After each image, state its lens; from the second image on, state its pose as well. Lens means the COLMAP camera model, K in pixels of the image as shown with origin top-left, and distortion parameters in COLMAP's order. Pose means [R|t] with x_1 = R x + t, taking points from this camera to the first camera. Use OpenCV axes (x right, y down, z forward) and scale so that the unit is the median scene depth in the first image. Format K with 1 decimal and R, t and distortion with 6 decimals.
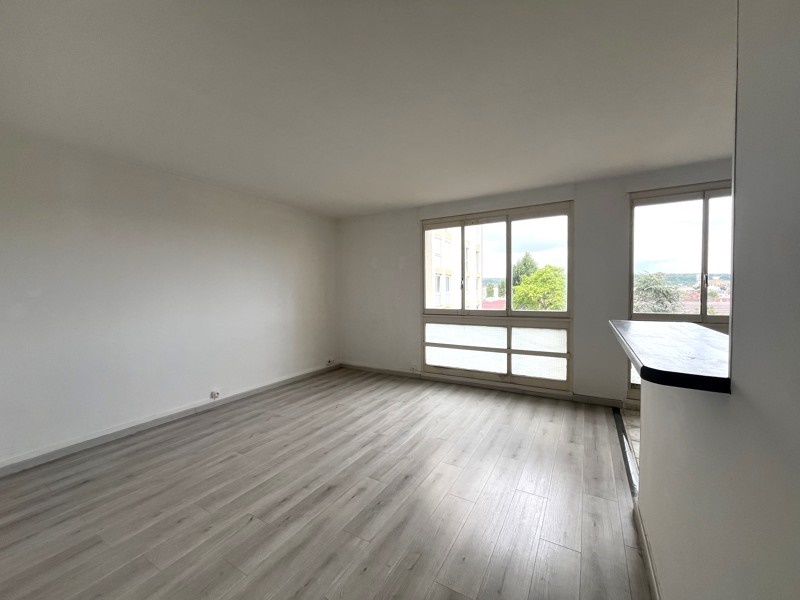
lens RADIAL K [[324.8, 0, 398.8], [0, 324.8, 301.0], [0, 0, 1]] dist [-0.000302, -0.000023]
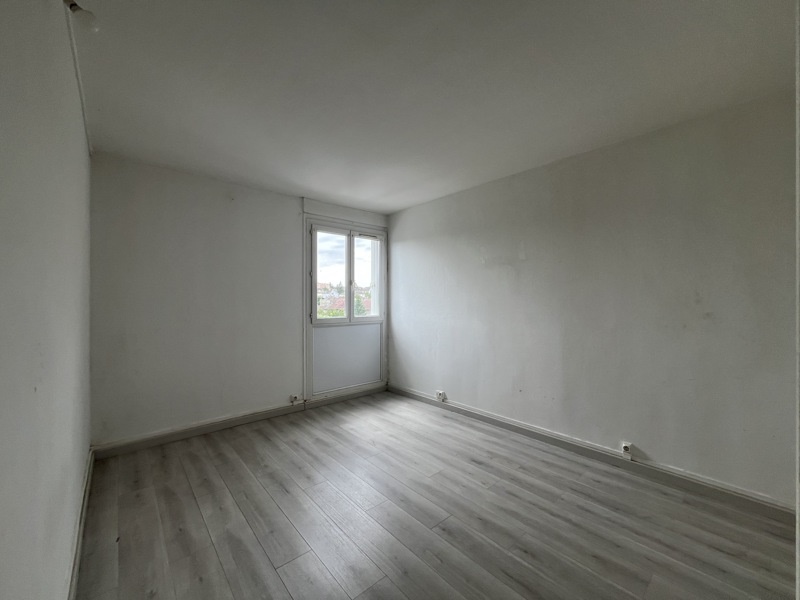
lens RADIAL K [[324.8, 0, 398.8], [0, 324.8, 301.0], [0, 0, 1]] dist [-0.000302, -0.000023]
pose [[0.330382, -0.005988, 0.943828, -0.657321], [0.011824, 0.999928, 0.002205, -0.026305], [-0.943773, 0.010431, 0.330429, 0.496349]]
